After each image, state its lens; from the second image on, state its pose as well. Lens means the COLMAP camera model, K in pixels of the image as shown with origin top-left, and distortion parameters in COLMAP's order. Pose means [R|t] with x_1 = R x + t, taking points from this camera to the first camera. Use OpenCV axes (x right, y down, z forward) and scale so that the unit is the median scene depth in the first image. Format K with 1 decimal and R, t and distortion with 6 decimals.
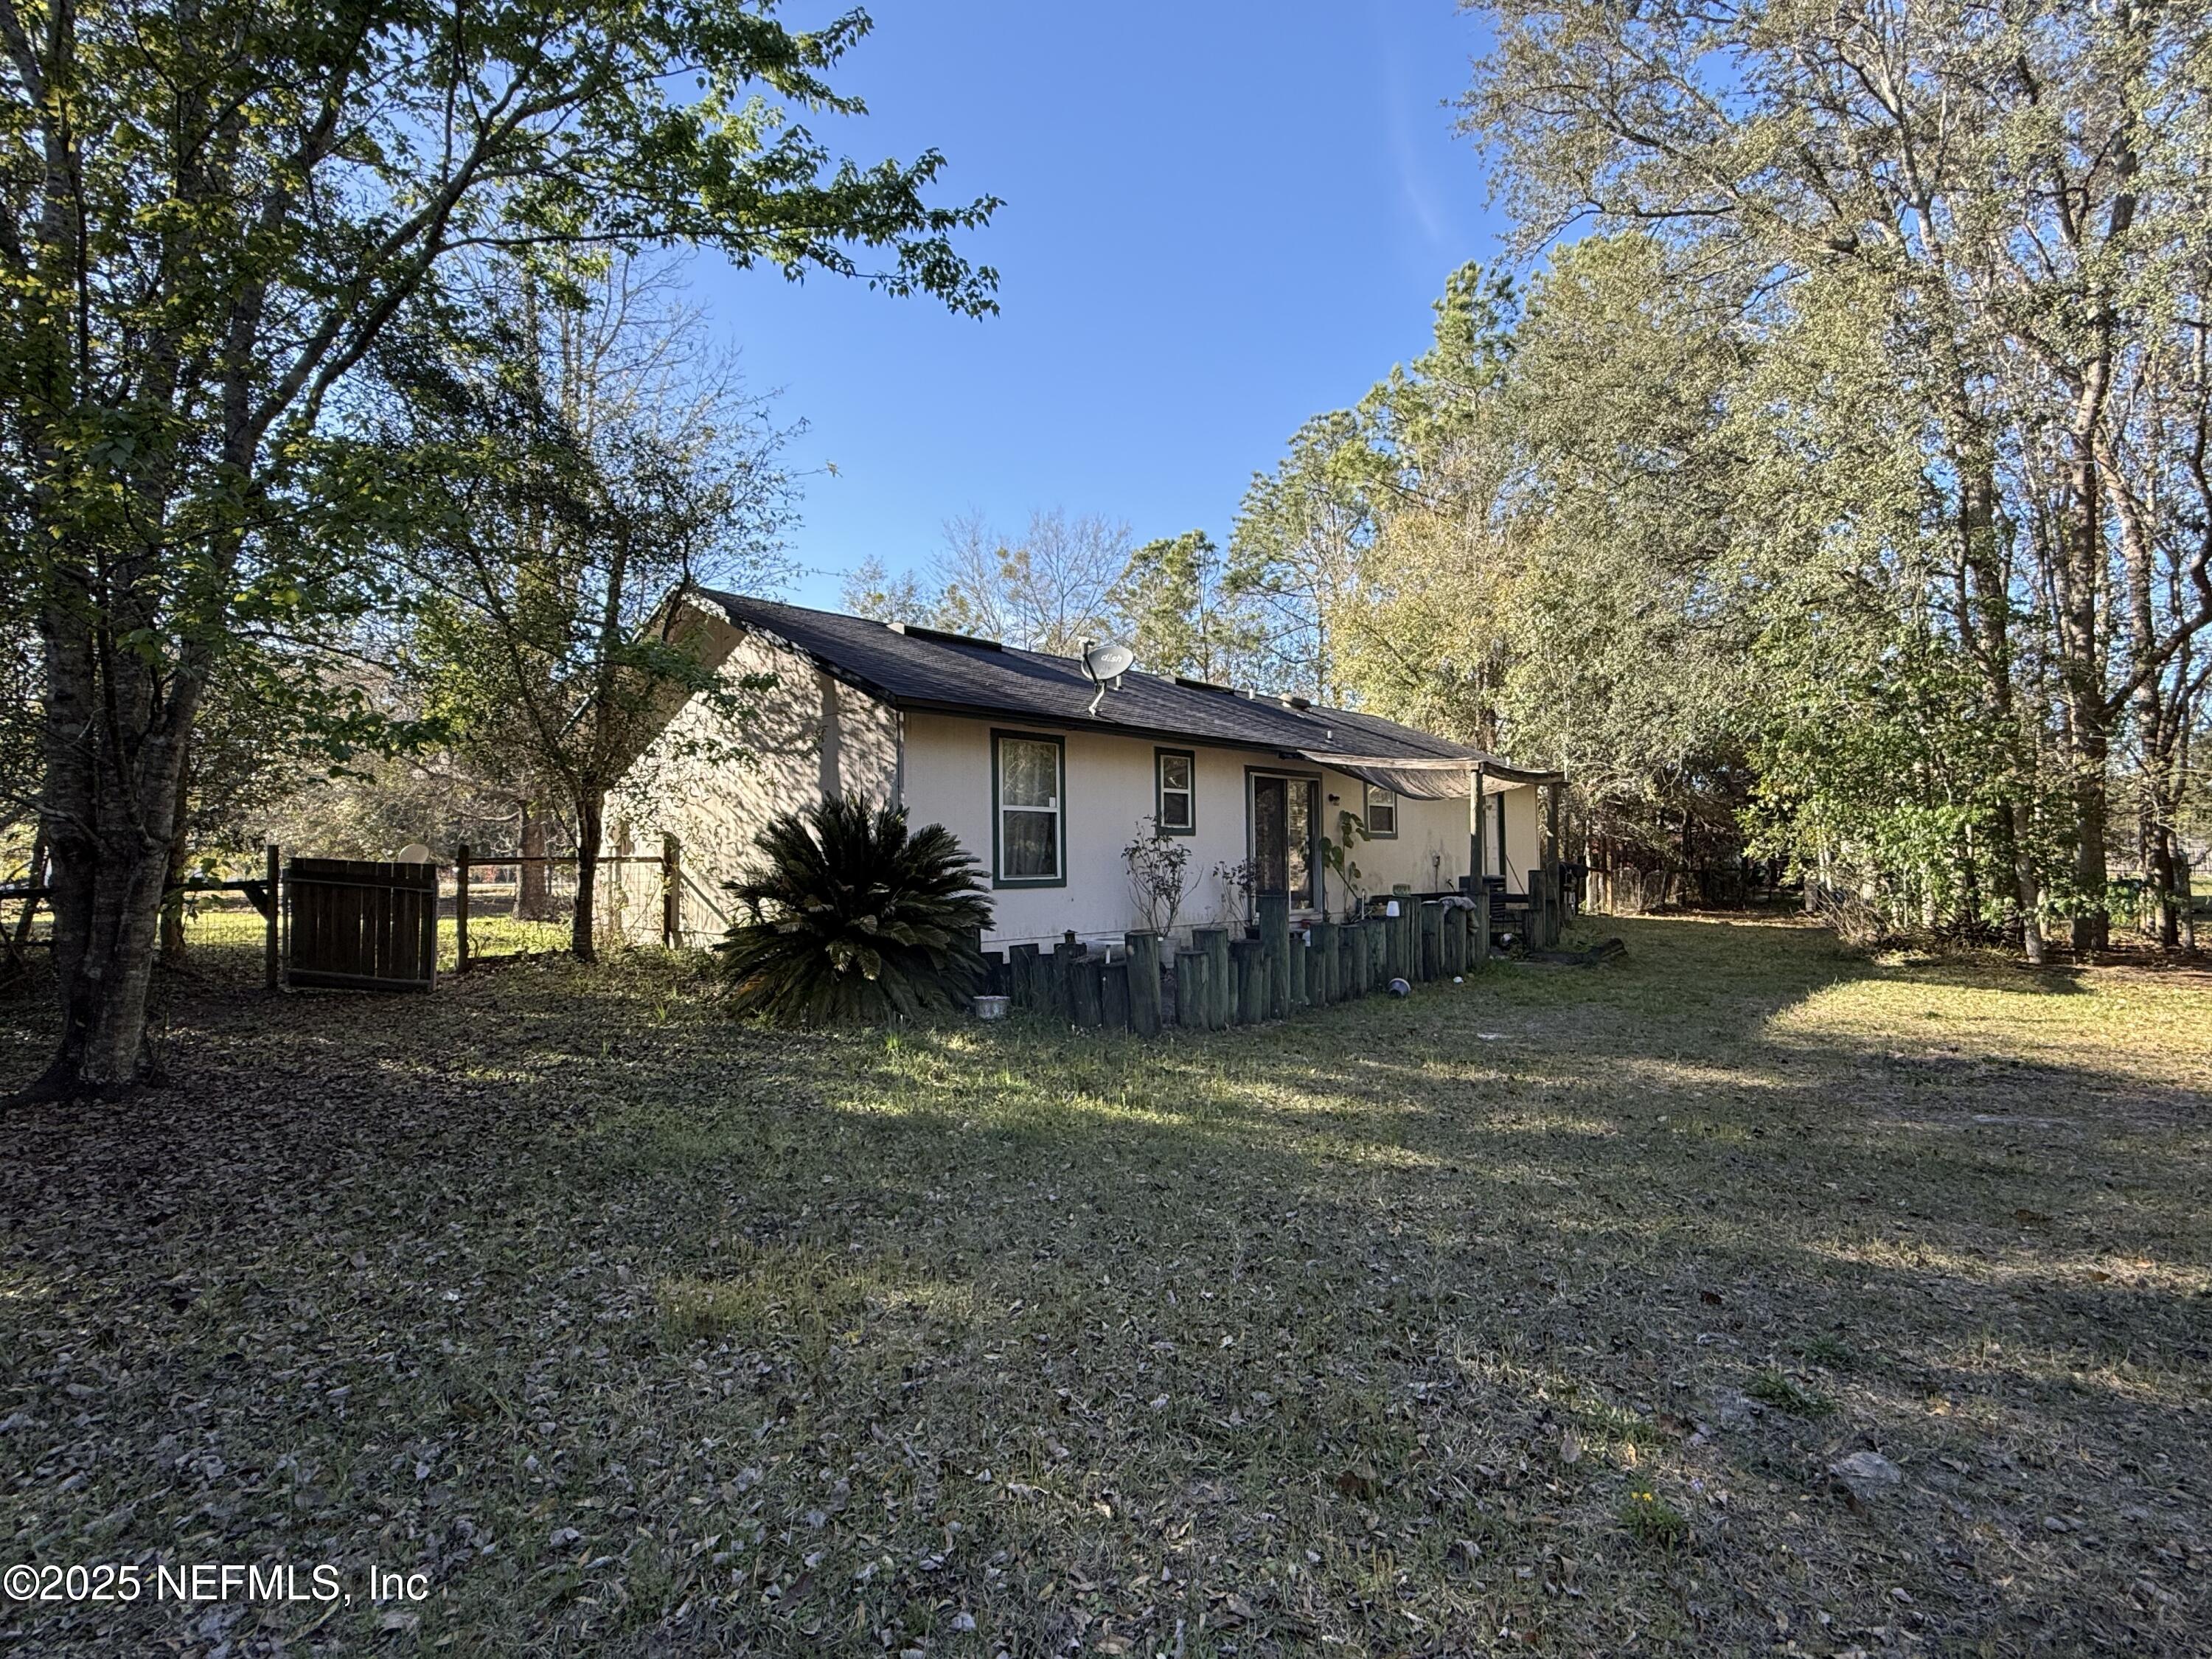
lens RADIAL K [[1105.8, 0, 1106.0], [0, 1105.8, 829.5], [0, 0, 1]] dist [-0.002865, 0.000009]
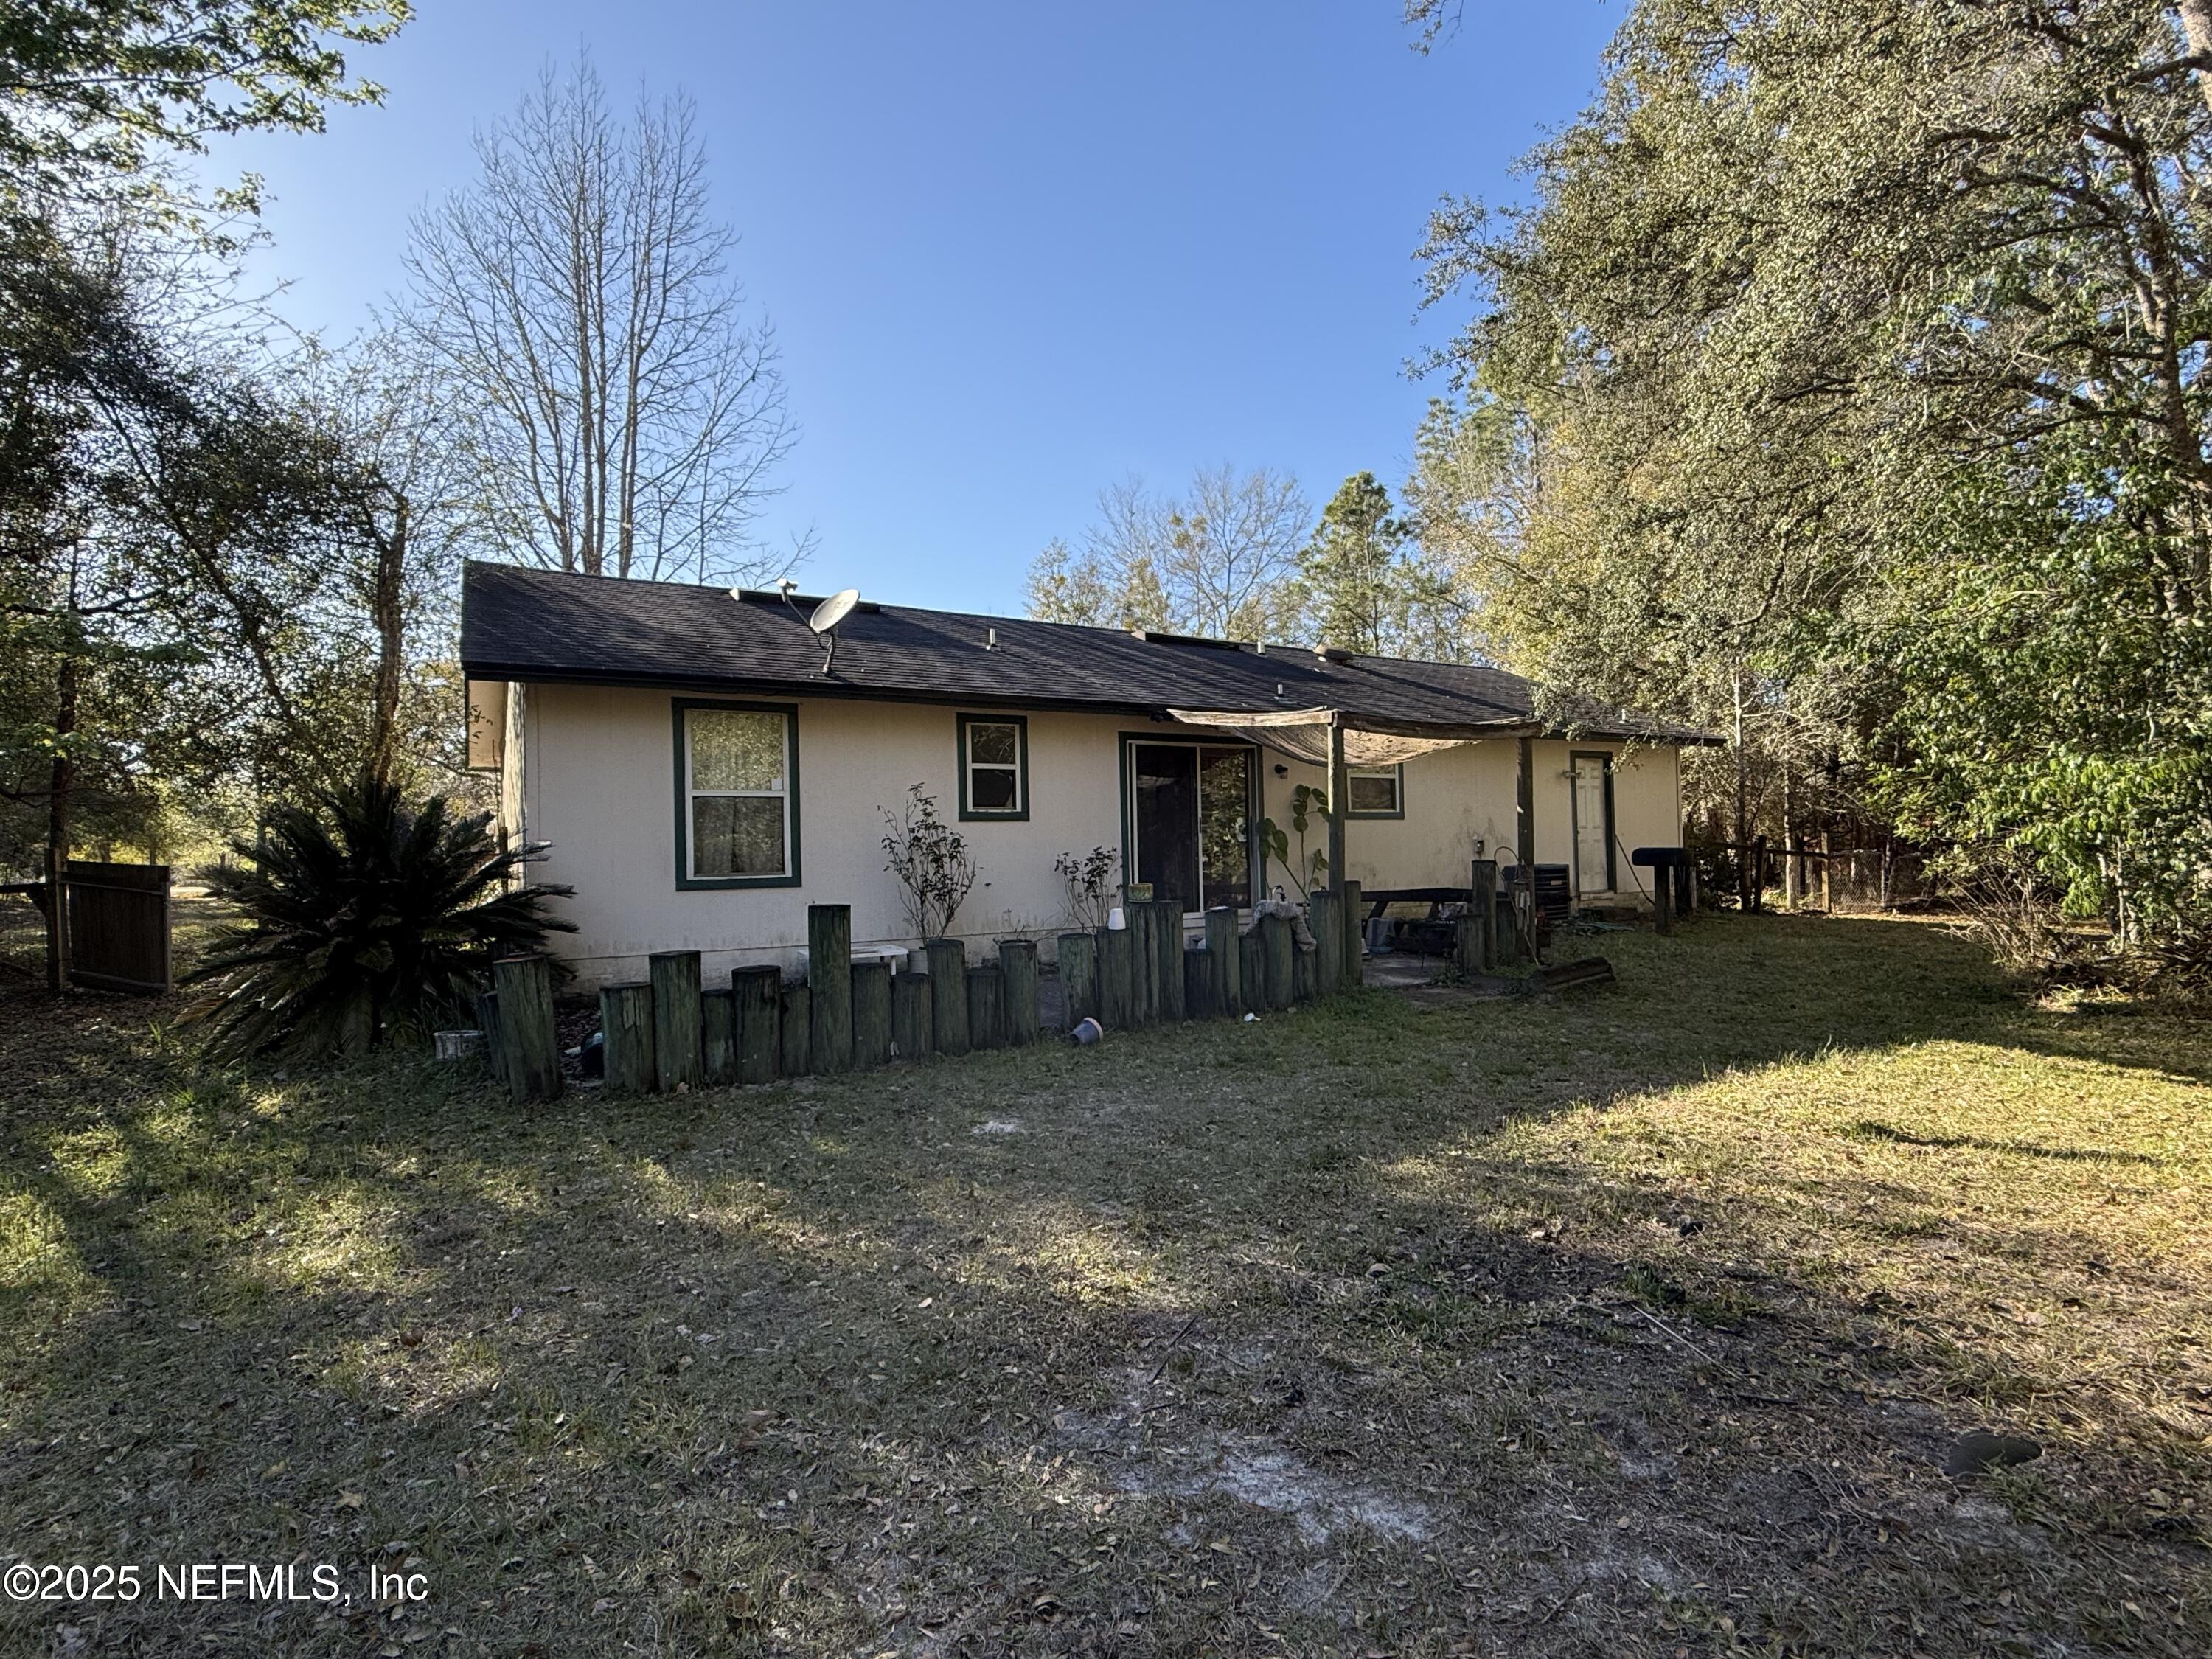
lens RADIAL K [[1105.8, 0, 1106.0], [0, 1105.8, 829.5], [0, 0, 1]] dist [-0.002865, 0.000009]
pose [[0.958112, -0.016020, -0.285944, 0.355121], [0.019708, 0.999756, 0.010025, 0.004472], [0.285714, -0.015241, 0.958194, 0.239685]]
